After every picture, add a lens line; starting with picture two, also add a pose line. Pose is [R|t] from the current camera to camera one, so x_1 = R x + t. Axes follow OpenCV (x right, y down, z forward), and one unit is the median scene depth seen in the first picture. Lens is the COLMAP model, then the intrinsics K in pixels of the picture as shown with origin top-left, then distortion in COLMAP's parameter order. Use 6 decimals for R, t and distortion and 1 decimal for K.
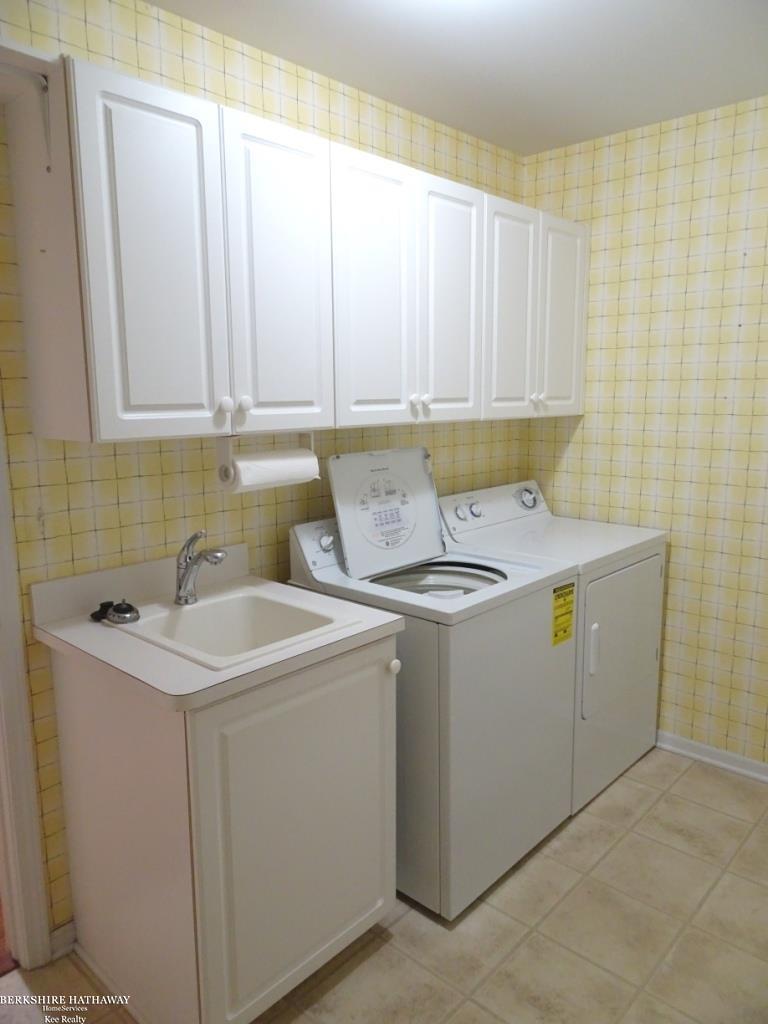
lens RADIAL K [[722.2, 0, 384.8], [0, 722.2, 511.1], [0, 0, 1]] dist [0.002473, -0.011015]
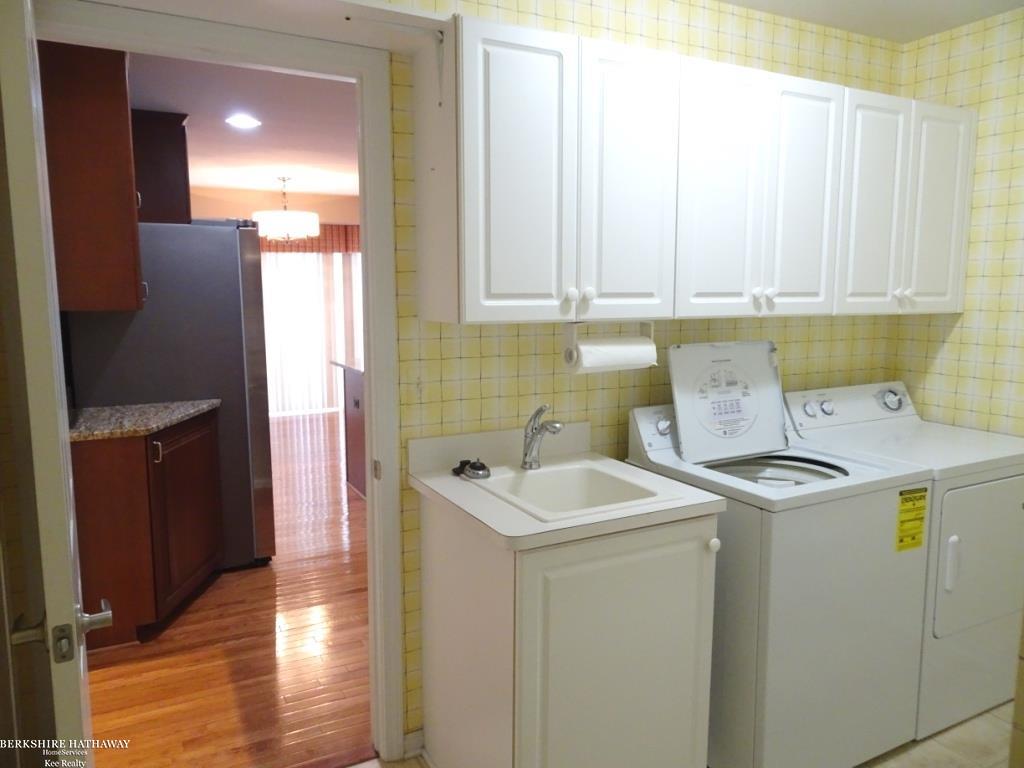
lens RADIAL K [[722.2, 0, 511.8], [0, 722.2, 384.5], [0, 0, 1]] dist [0.002473, -0.011015]
pose [[0.942219, 0.051422, -0.331027, 0.065808], [-0.062012, 0.997844, -0.021502, 0.021279], [0.329208, 0.040787, 0.943376, -0.086971]]
